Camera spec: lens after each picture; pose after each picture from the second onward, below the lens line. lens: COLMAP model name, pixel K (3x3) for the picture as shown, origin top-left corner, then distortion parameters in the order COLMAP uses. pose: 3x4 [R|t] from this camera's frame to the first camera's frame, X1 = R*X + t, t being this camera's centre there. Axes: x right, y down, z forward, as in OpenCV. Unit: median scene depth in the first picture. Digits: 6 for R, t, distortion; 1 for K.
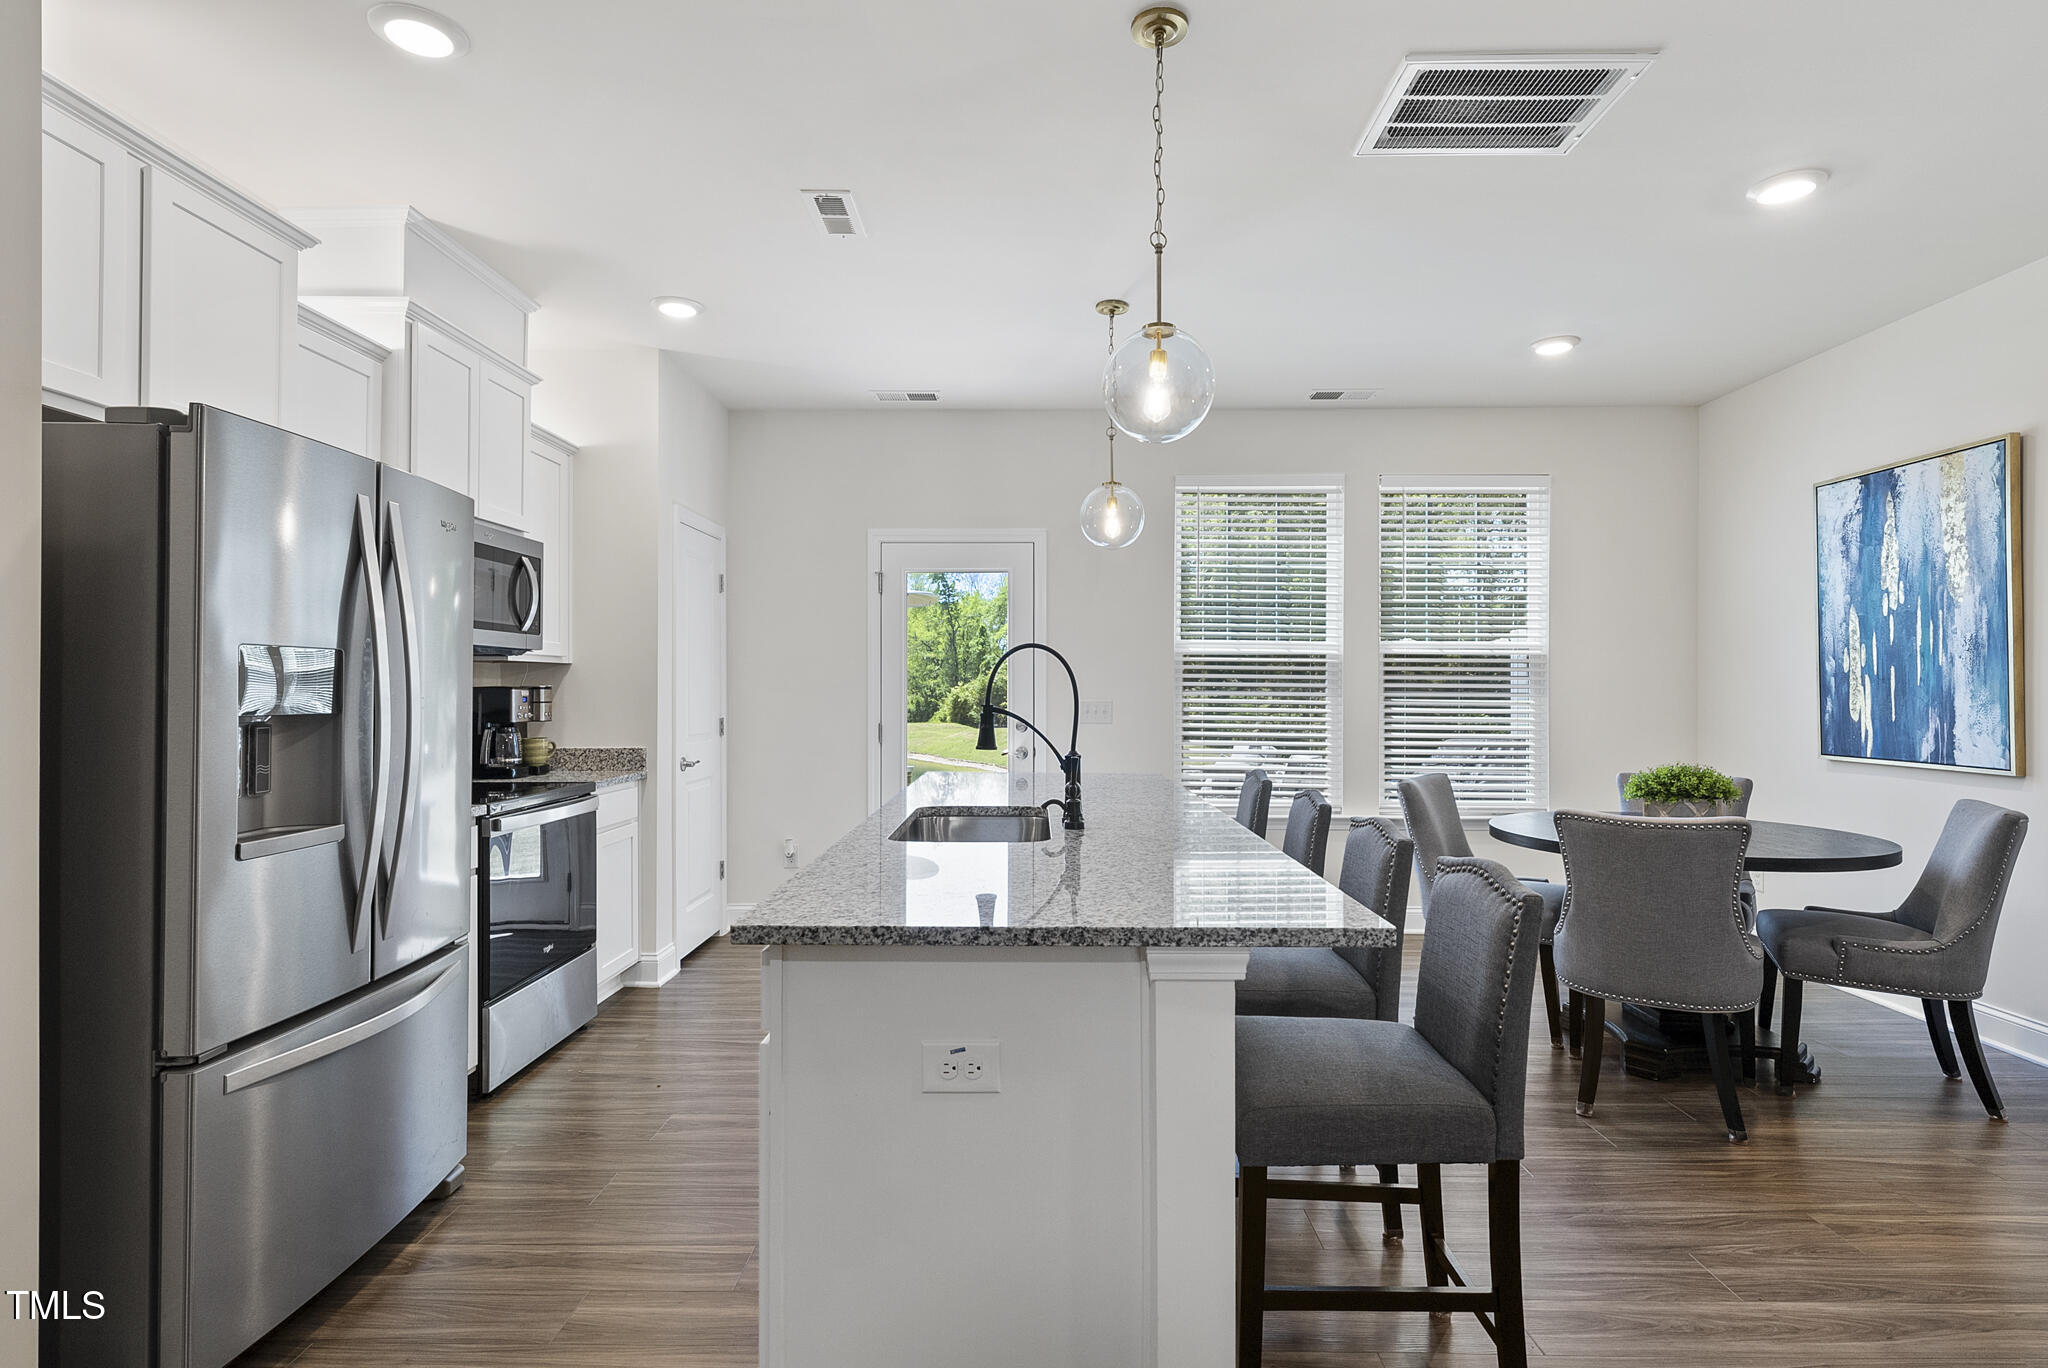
lens RADIAL K [[1023.0, 0, 1026.1], [0, 1023.0, 687.5], [0, 0, 1]] dist [0.003876, -0.000940]
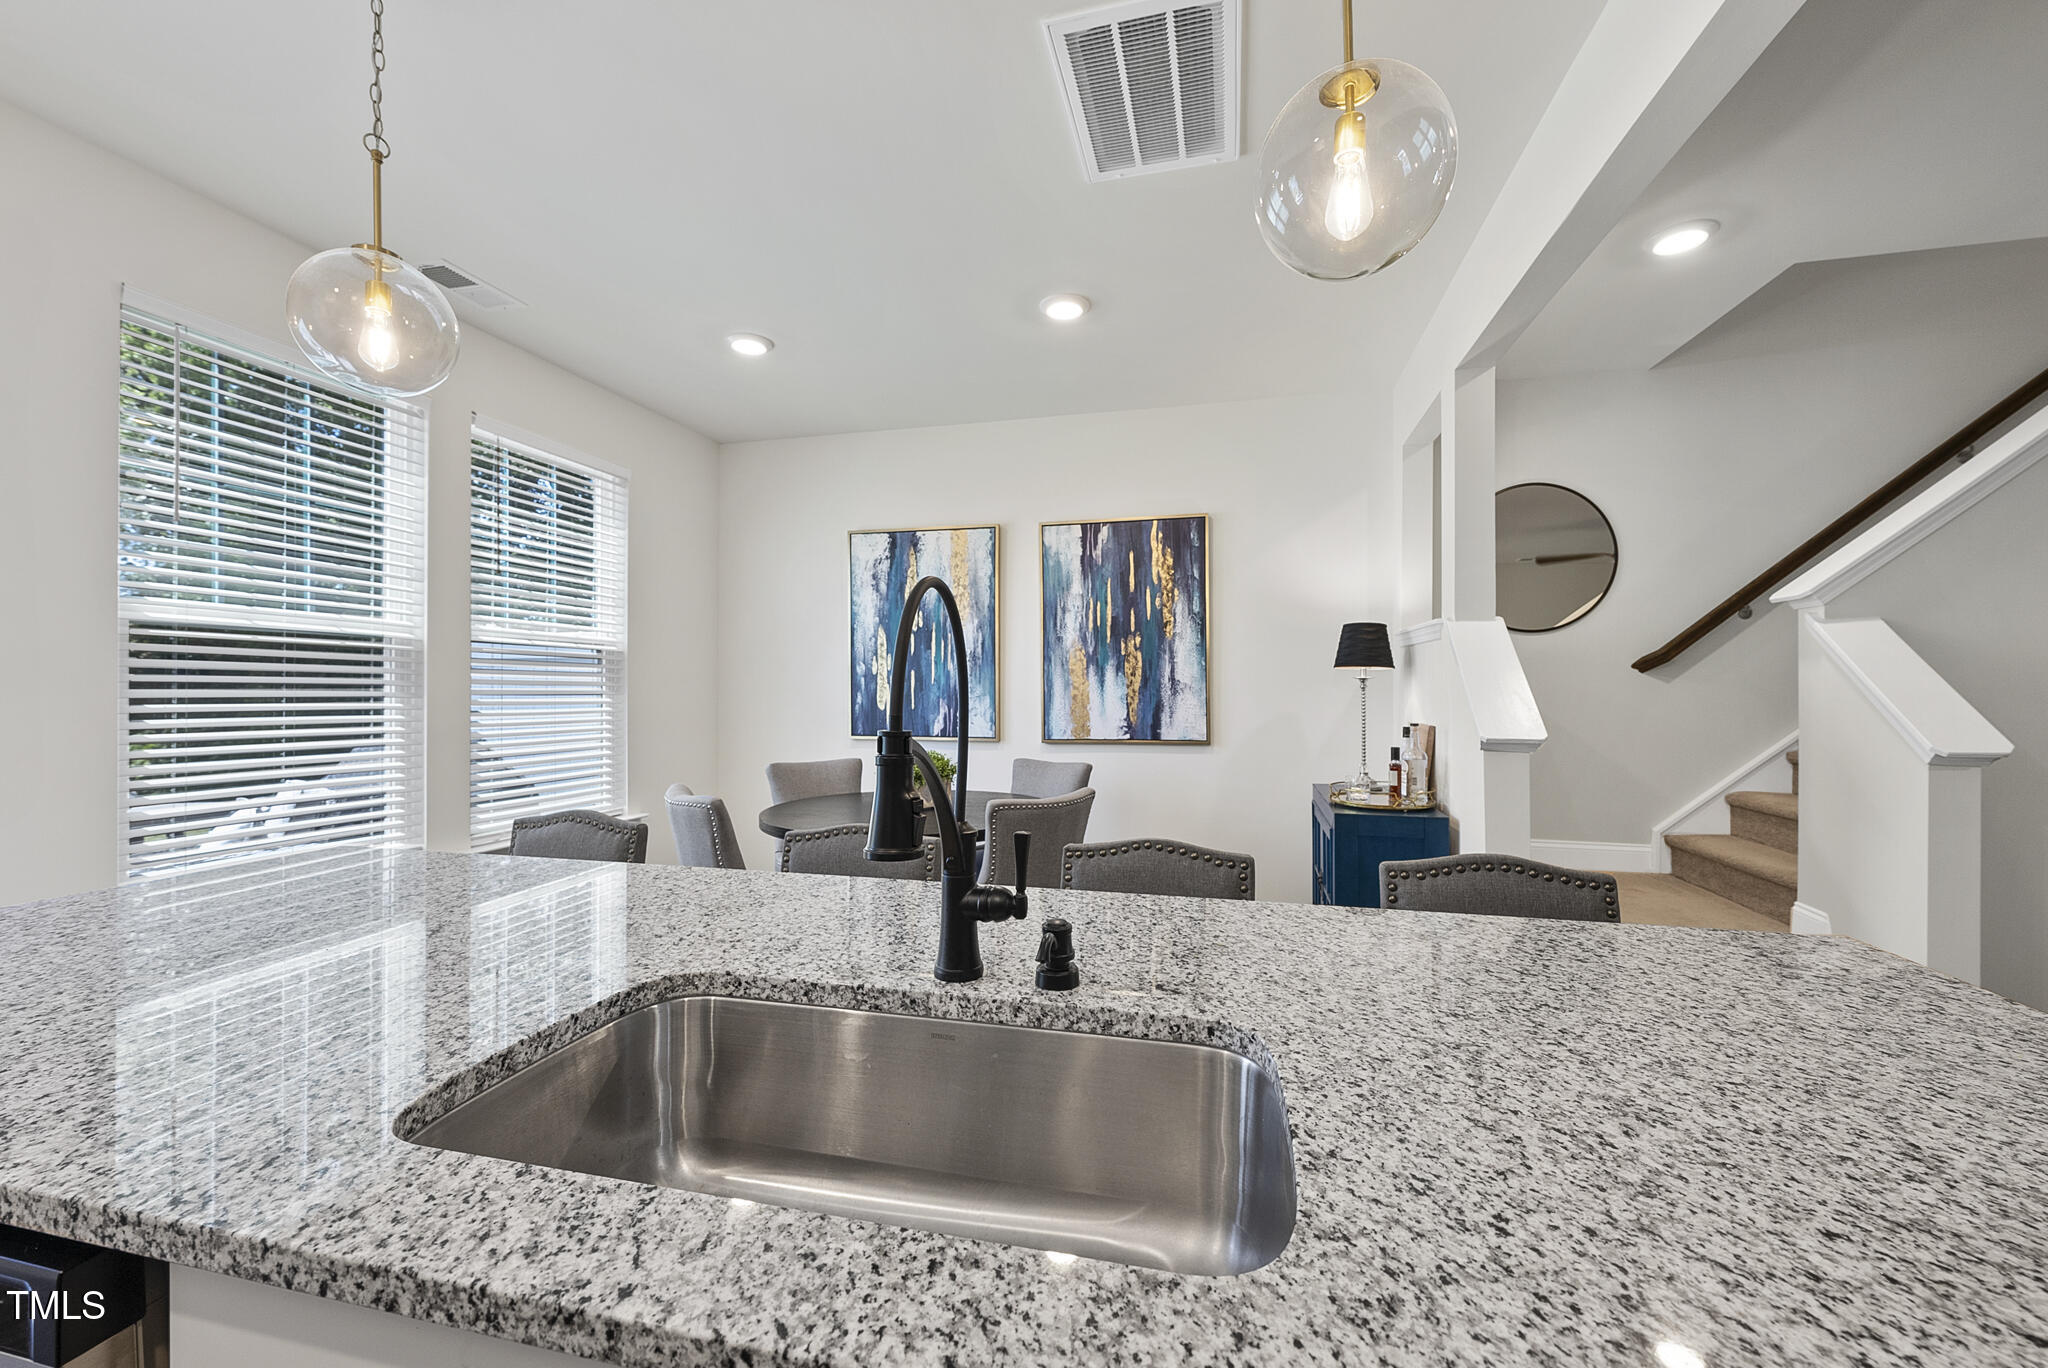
lens RADIAL K [[801.6, 0, 1027.5], [0, 801.6, 684.5], [0, 0, 1]] dist [0.001585, -0.000039]
pose [[0.218306, 0.001689, 0.975879, -0.211338], [-0.000821, 0.999998, -0.001547, 0.000383], [-0.975880, -0.000463, 0.218307, 0.623987]]
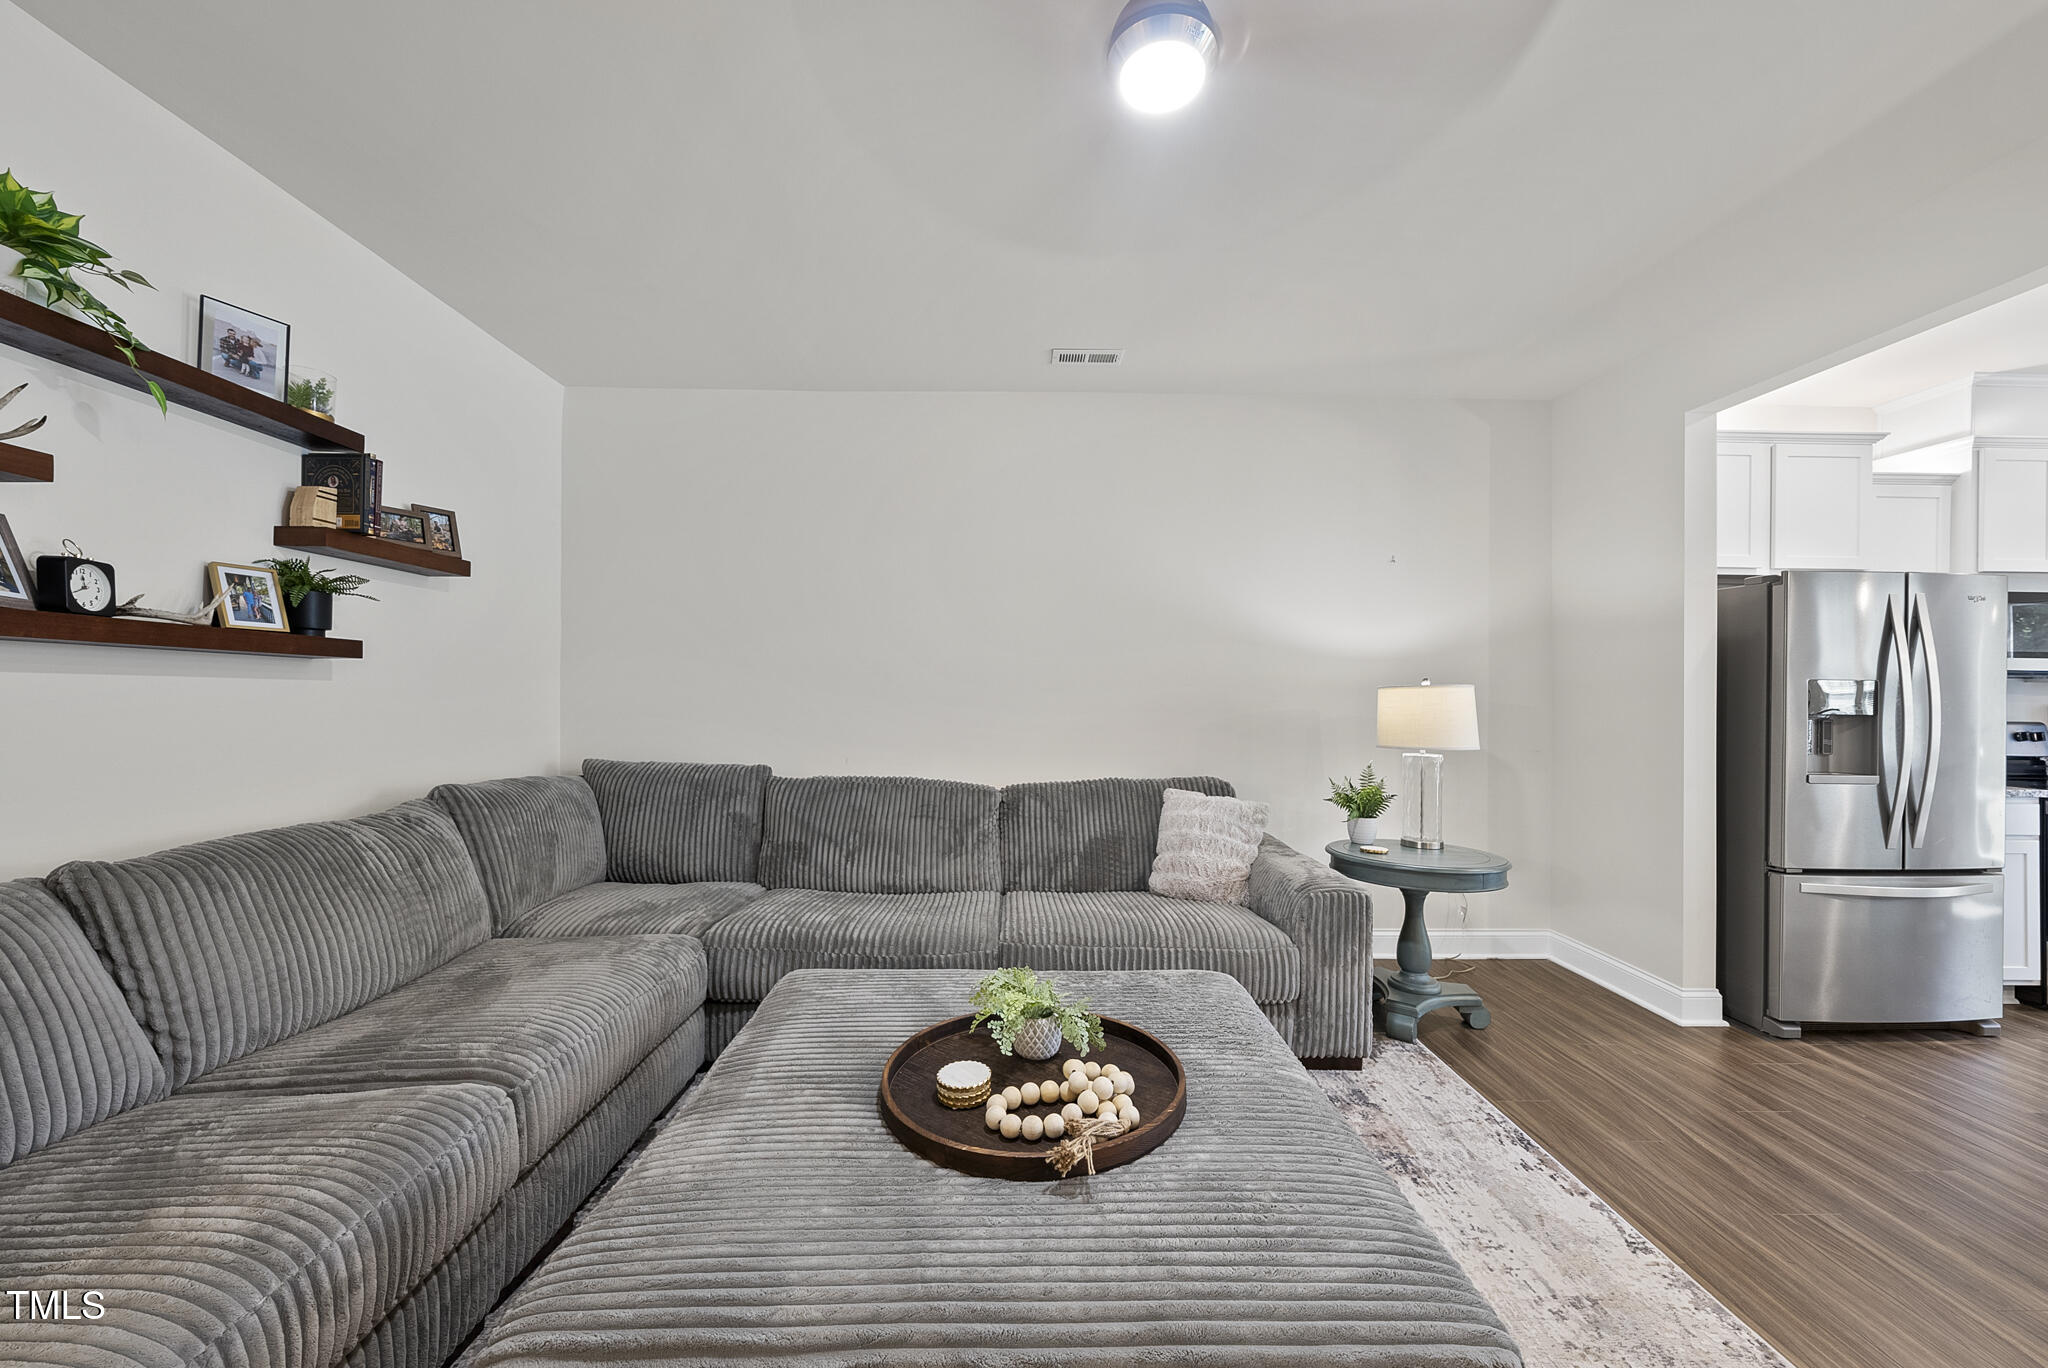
lens RADIAL K [[770.0, 0, 1024.0], [0, 770.0, 684.0], [0, 0, 1]] dist [0.000901, 0.000138]
pose [[0.040425, -0.012340, -0.999106, 0.345748], [-0.011956, 0.999846, -0.012833, 0.003059], [0.999111, 0.012464, 0.040271, -0.310043]]
